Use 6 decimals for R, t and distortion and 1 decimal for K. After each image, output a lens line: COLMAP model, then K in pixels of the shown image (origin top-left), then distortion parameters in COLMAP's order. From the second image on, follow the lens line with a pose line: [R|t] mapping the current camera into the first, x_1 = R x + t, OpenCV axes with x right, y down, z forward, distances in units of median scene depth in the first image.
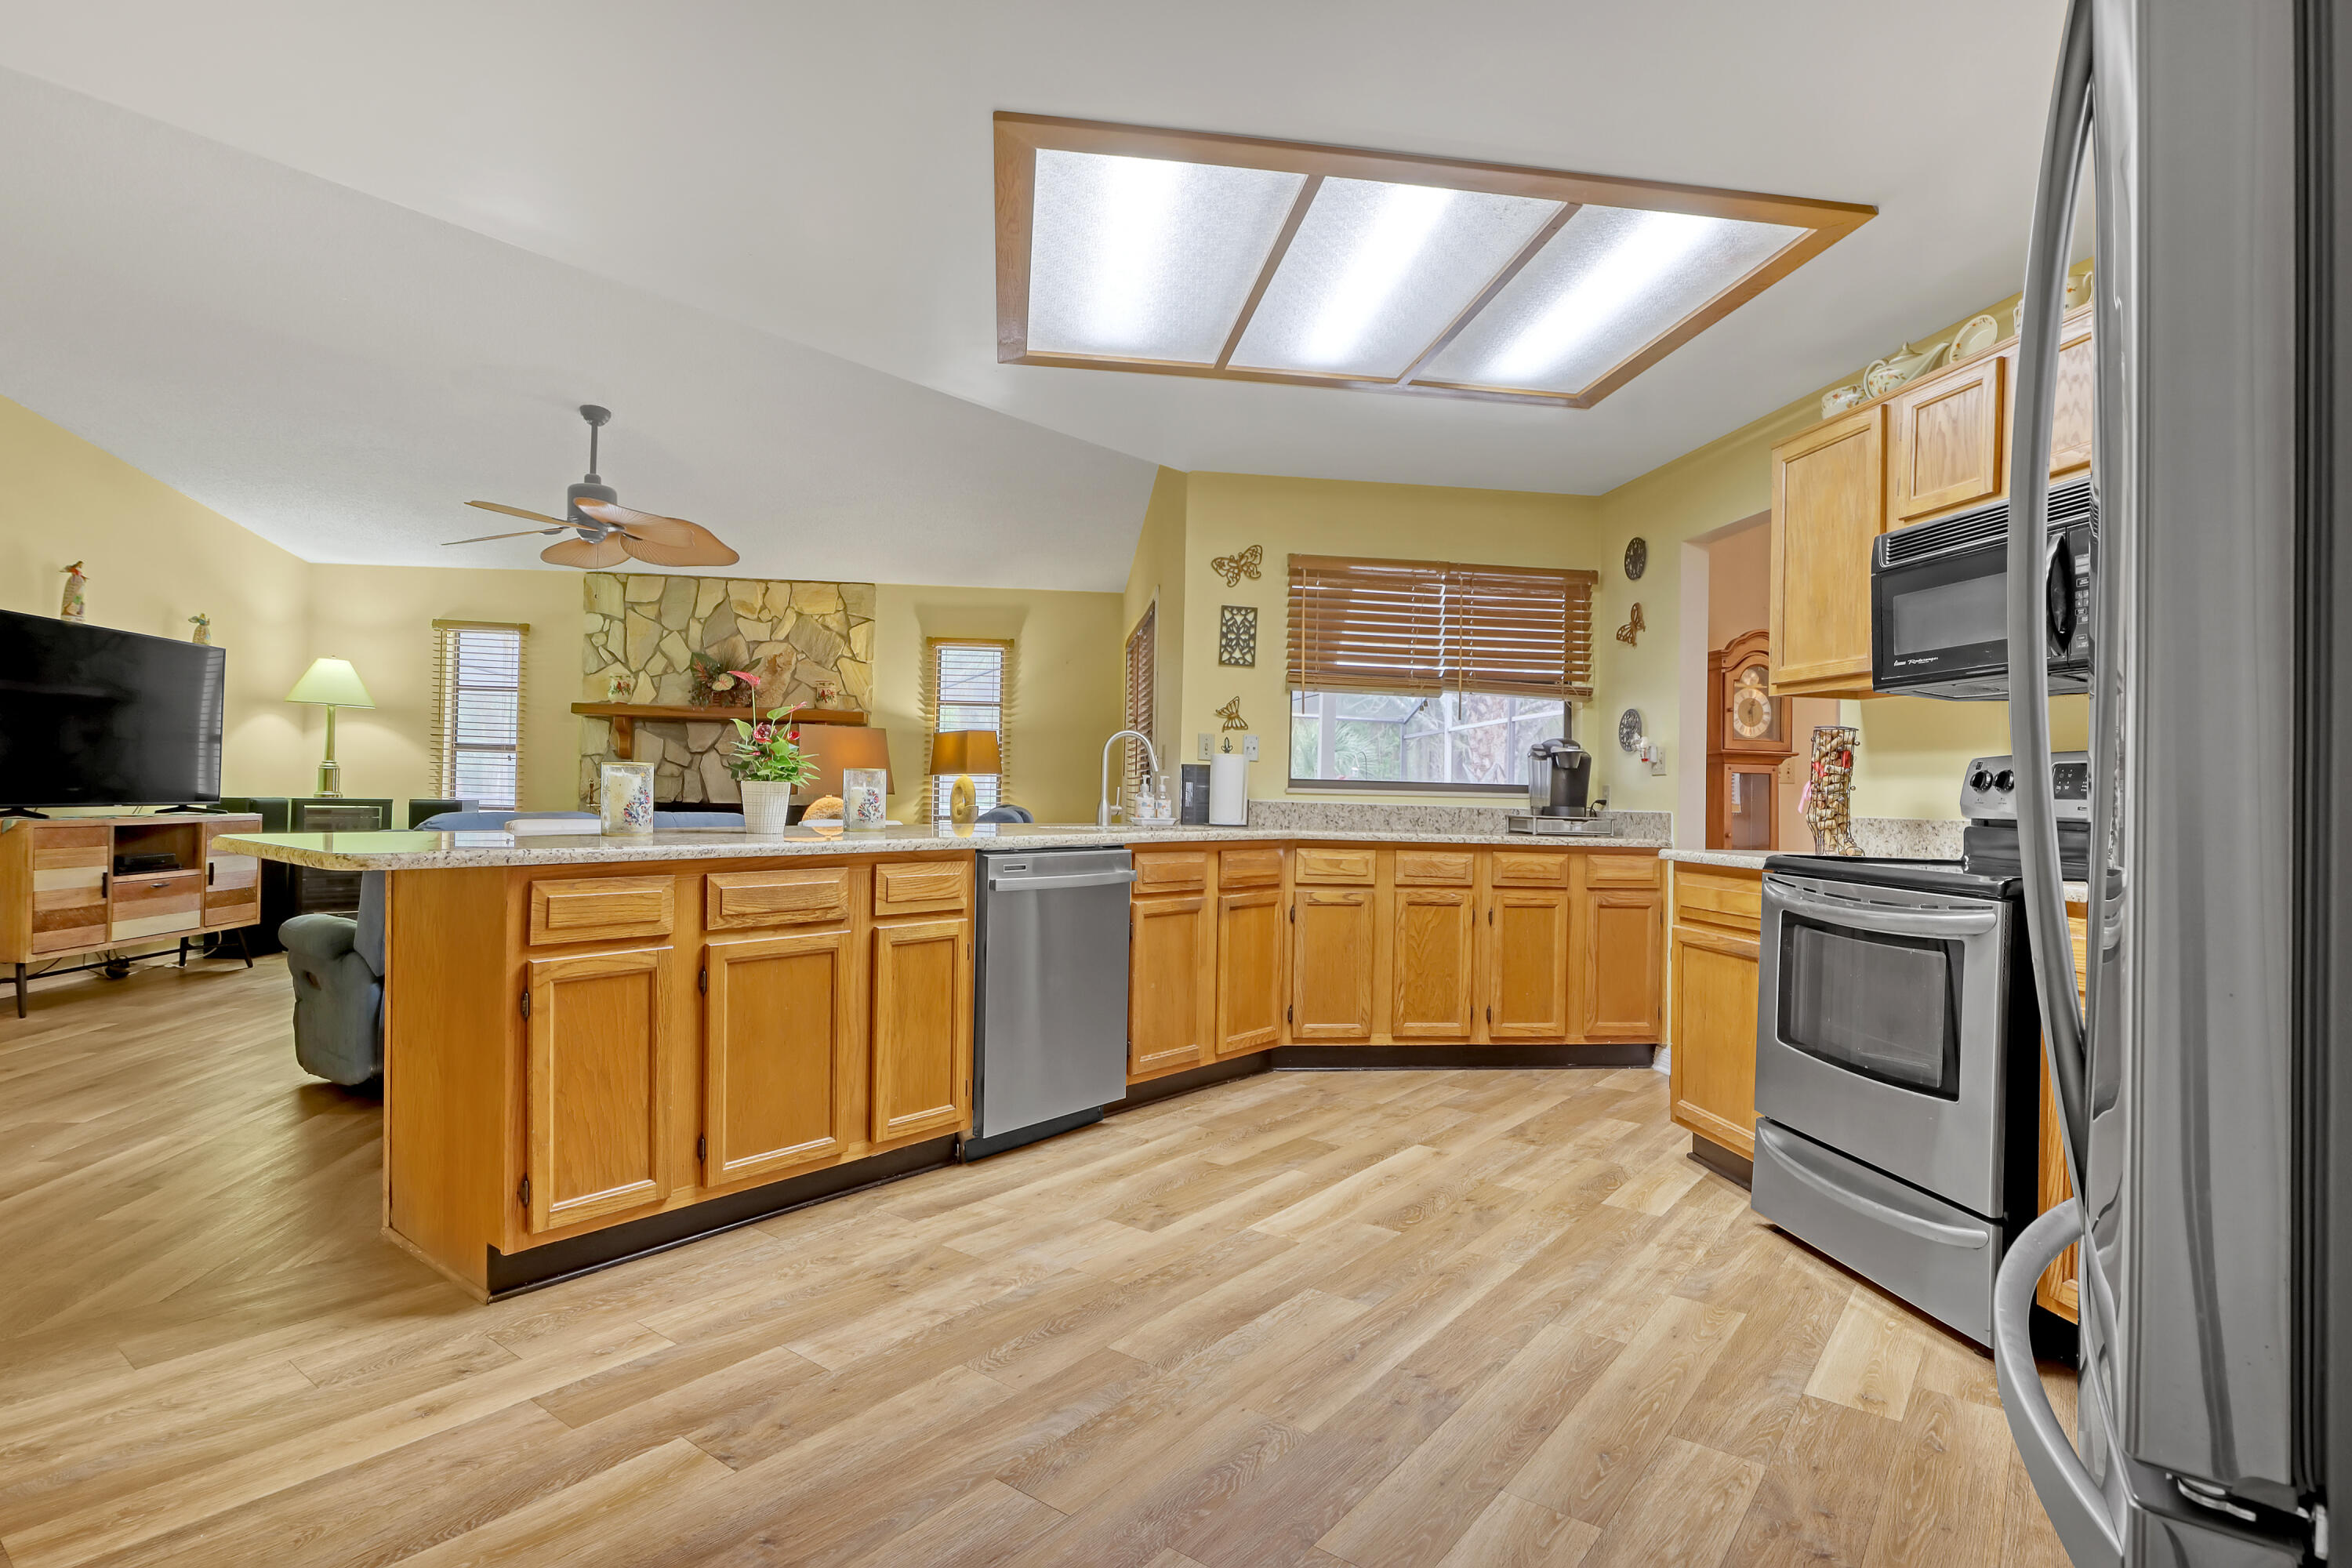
lens RADIAL K [[1142.9, 0, 1130.9], [0, 1142.9, 783.1], [0, 0, 1]] dist [-0.023581, 0.000698]
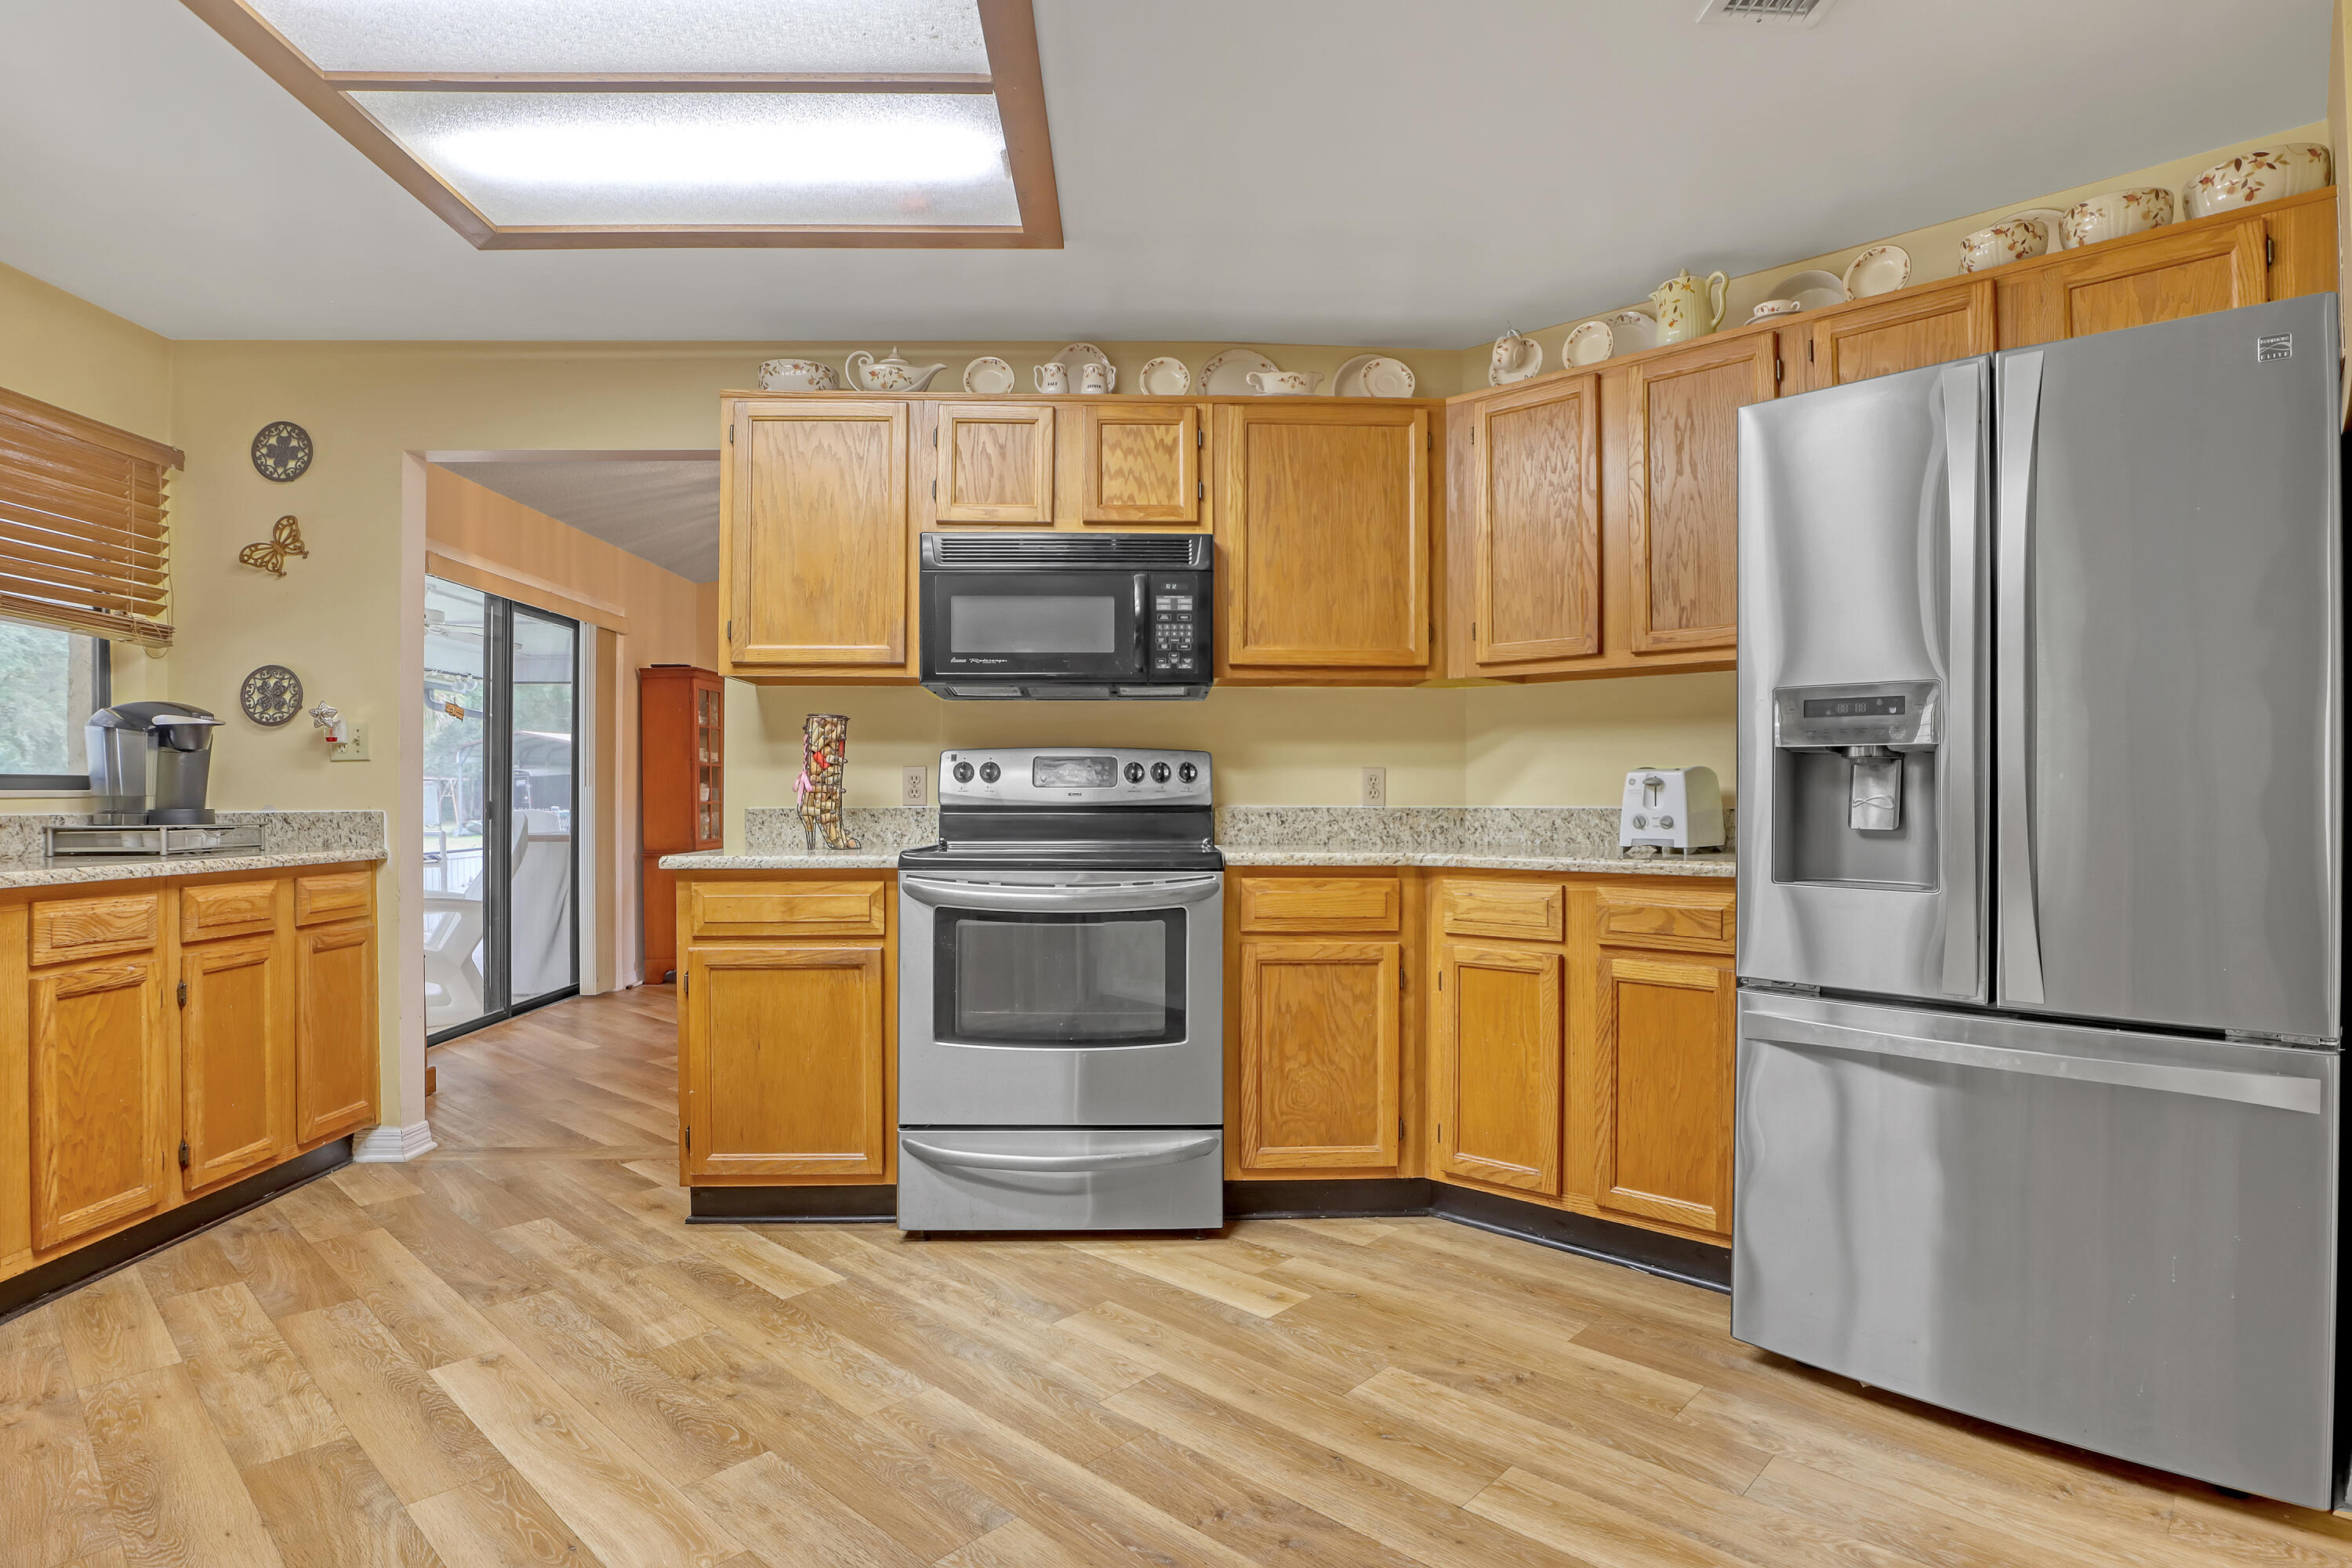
lens RADIAL K [[1217.2, 0, 1176.0], [0, 1217.2, 784.0], [0, 0, 1]] dist [-0.025032, 0.001138]
pose [[0.104312, -0.016512, 0.994408, -0.315722], [-0.001220, 0.999859, 0.016730, -0.007064], [-0.994544, -0.002958, 0.104277, 0.499709]]
